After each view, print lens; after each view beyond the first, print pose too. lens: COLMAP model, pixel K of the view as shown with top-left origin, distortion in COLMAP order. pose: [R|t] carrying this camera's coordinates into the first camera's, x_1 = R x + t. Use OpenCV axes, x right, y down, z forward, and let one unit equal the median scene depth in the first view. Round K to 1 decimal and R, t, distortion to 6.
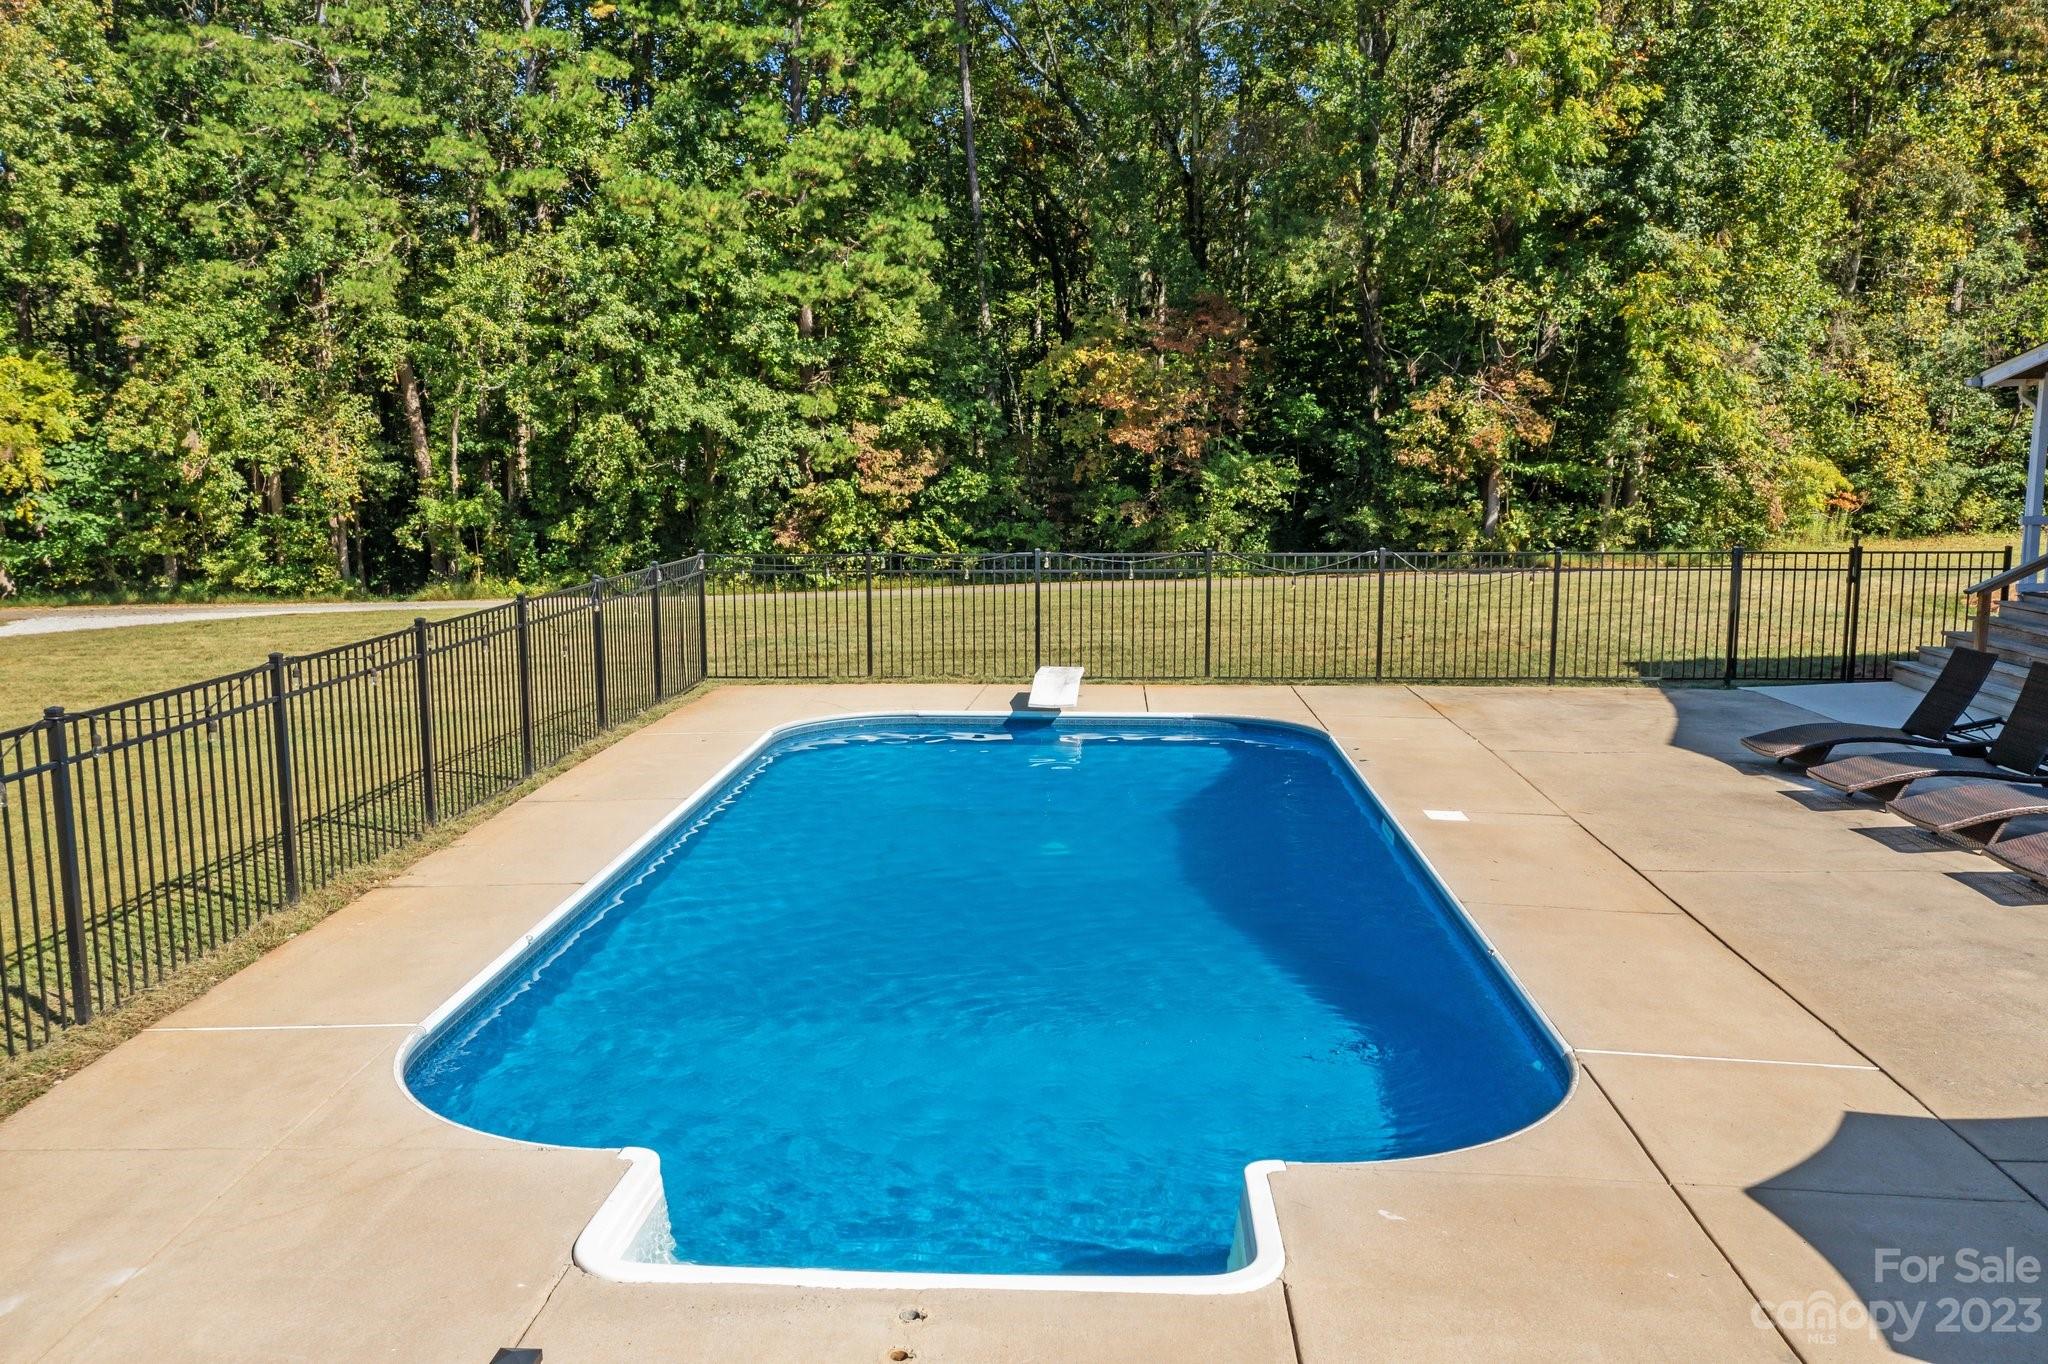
lens RADIAL K [[1629.2, 0, 1022.8], [0, 1629.2, 673.8], [0, 0, 1]] dist [0.002561, 0.006234]
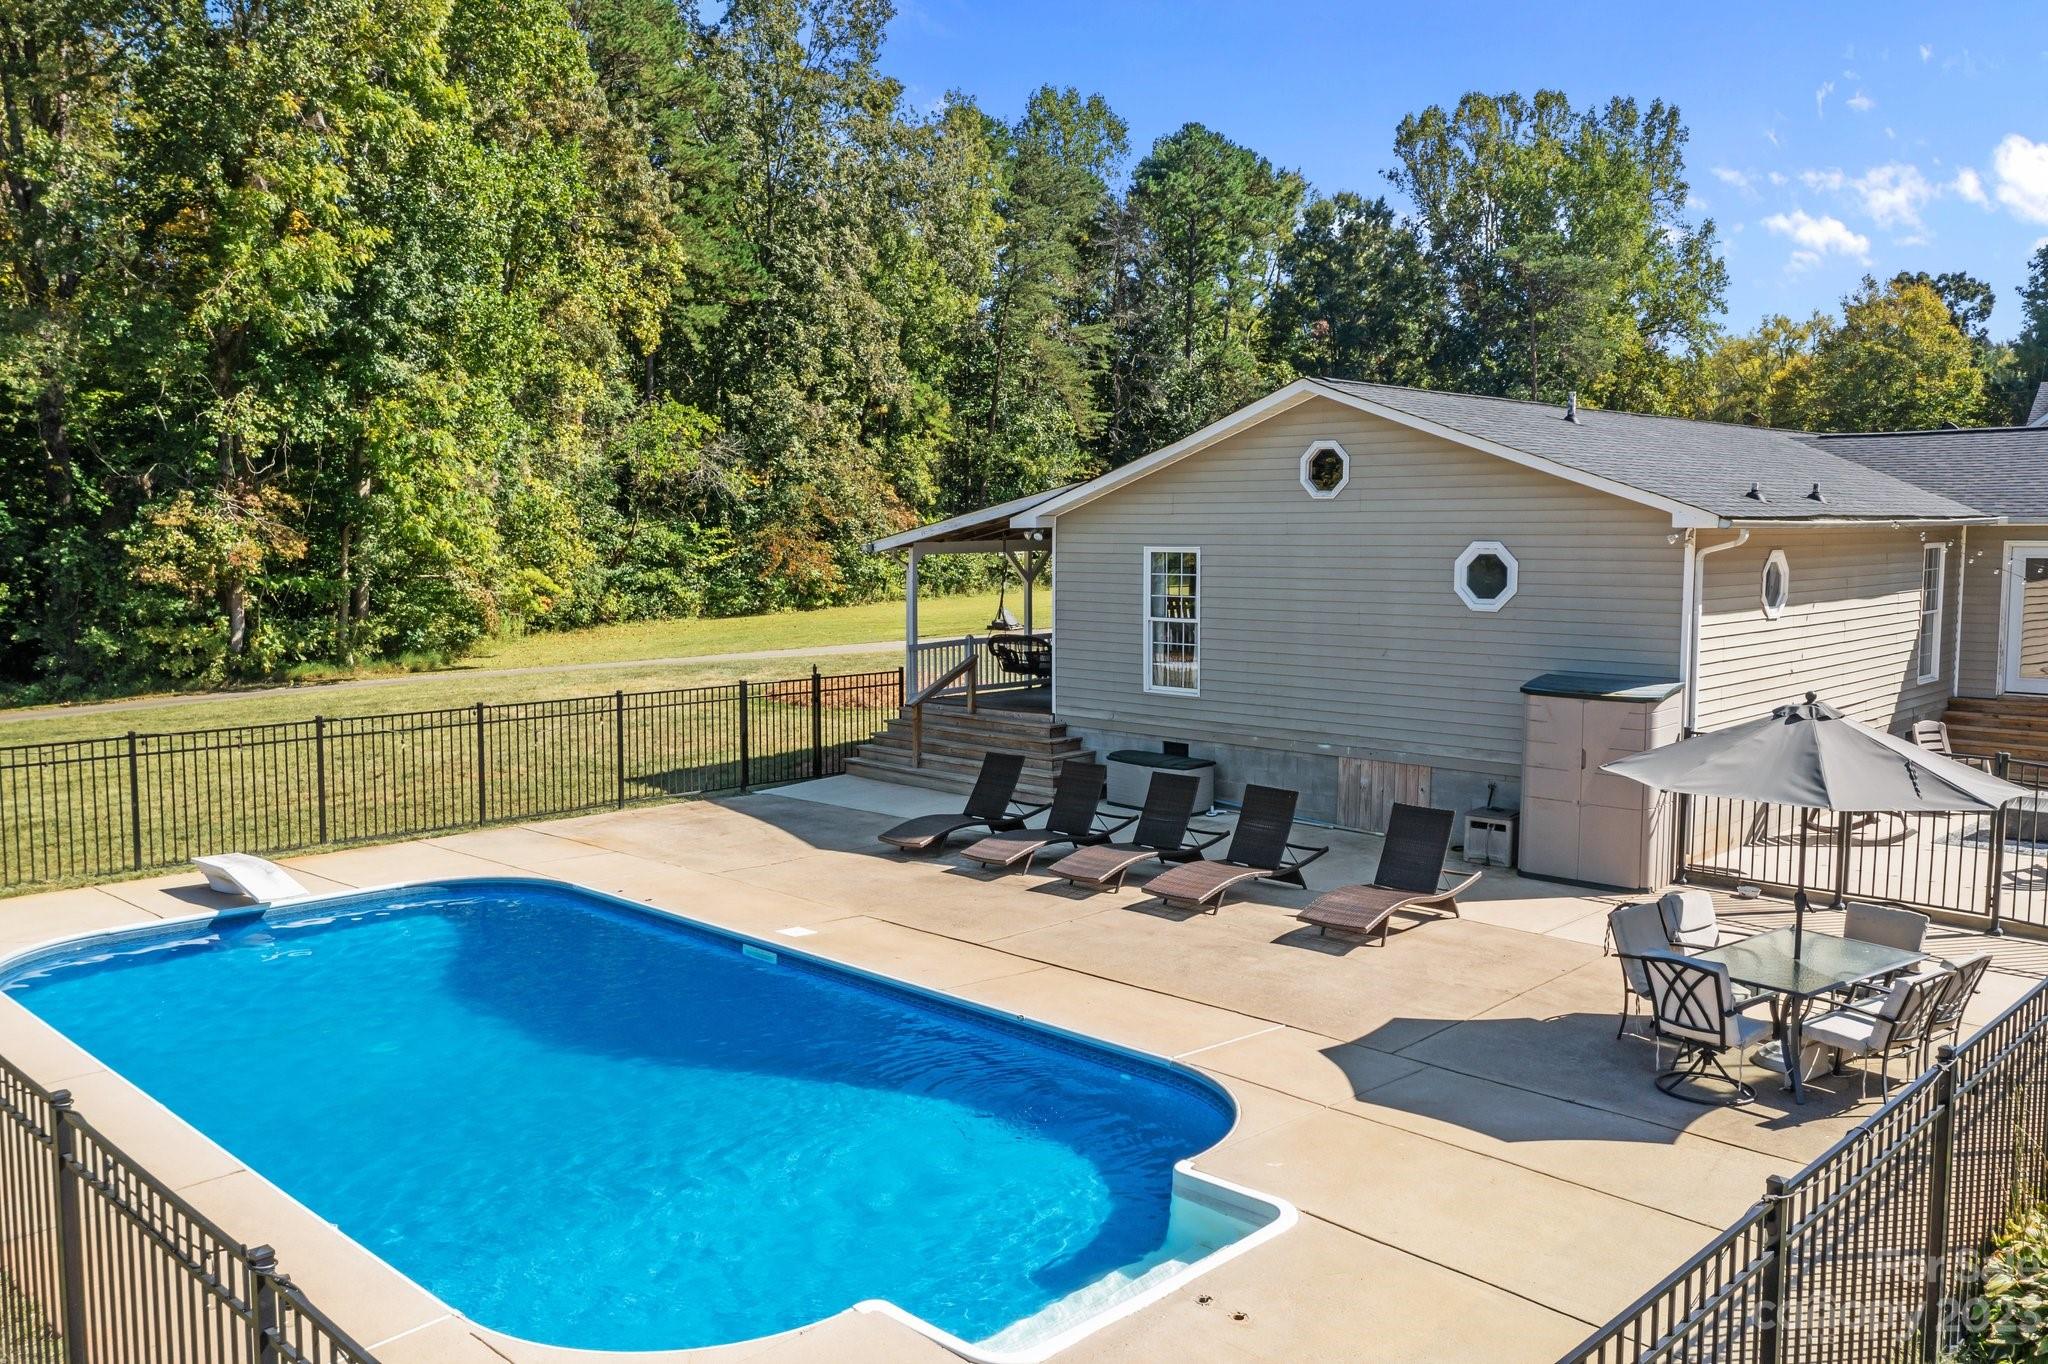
lens RADIAL K [[1629.2, 0, 1022.8], [0, 1629.2, 673.8], [0, 0, 1]] dist [0.002561, 0.006234]
pose [[0.655515, -0.063485, 0.752509, -0.151620], [0.098607, 0.995125, -0.001944, -0.024900], [-0.748717, 0.075478, 0.658579, 0.005895]]
